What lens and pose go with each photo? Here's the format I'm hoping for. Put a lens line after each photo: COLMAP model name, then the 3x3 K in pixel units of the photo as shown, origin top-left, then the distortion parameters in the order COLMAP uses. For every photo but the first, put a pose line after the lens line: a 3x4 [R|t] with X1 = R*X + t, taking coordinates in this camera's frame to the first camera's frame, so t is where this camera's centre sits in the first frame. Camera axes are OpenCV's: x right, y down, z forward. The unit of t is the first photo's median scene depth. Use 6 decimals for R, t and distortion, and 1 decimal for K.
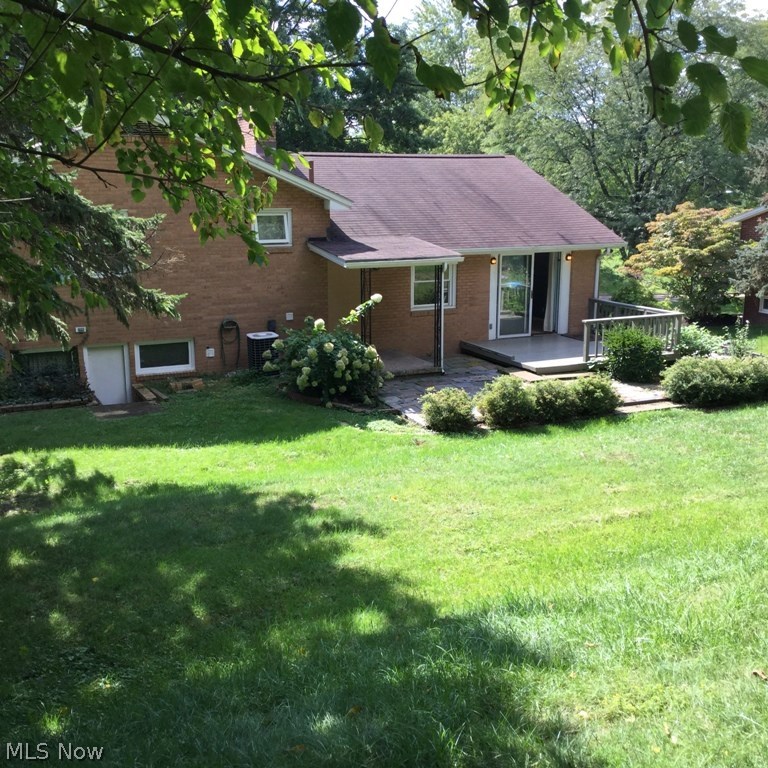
lens RADIAL K [[910.6, 0, 384.0], [0, 910.6, 384.0], [0, 0, 1]] dist [0.144418, -0.264356]
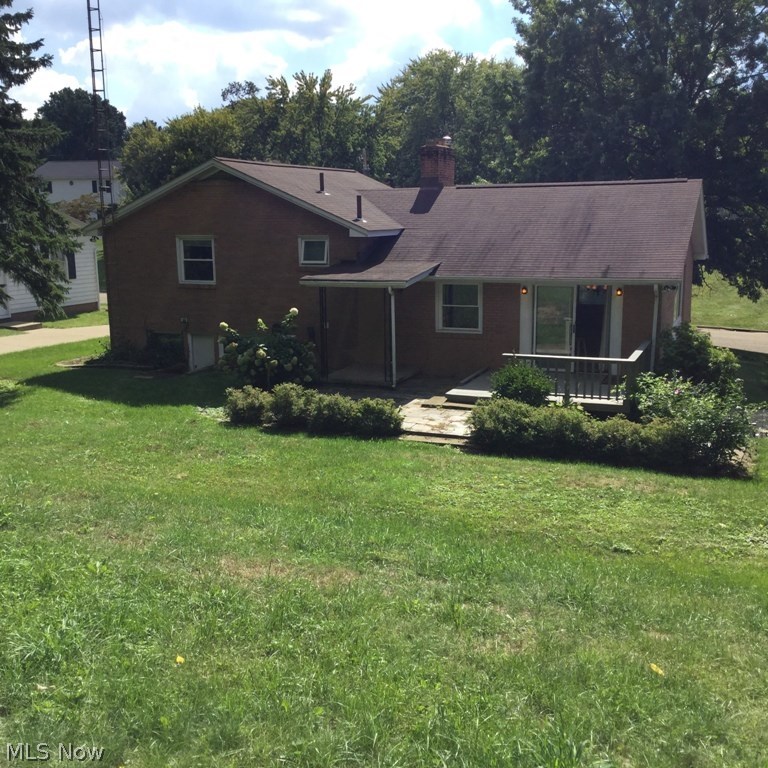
lens RADIAL K [[910.6, 0, 384.0], [0, 910.6, 384.0], [0, 0, 1]] dist [0.144418, -0.264356]
pose [[0.686478, 0.127445, -0.715895, 0.827057], [-0.148431, 0.988351, 0.033617, -0.051549], [0.711840, 0.083184, 0.697398, 0.240472]]
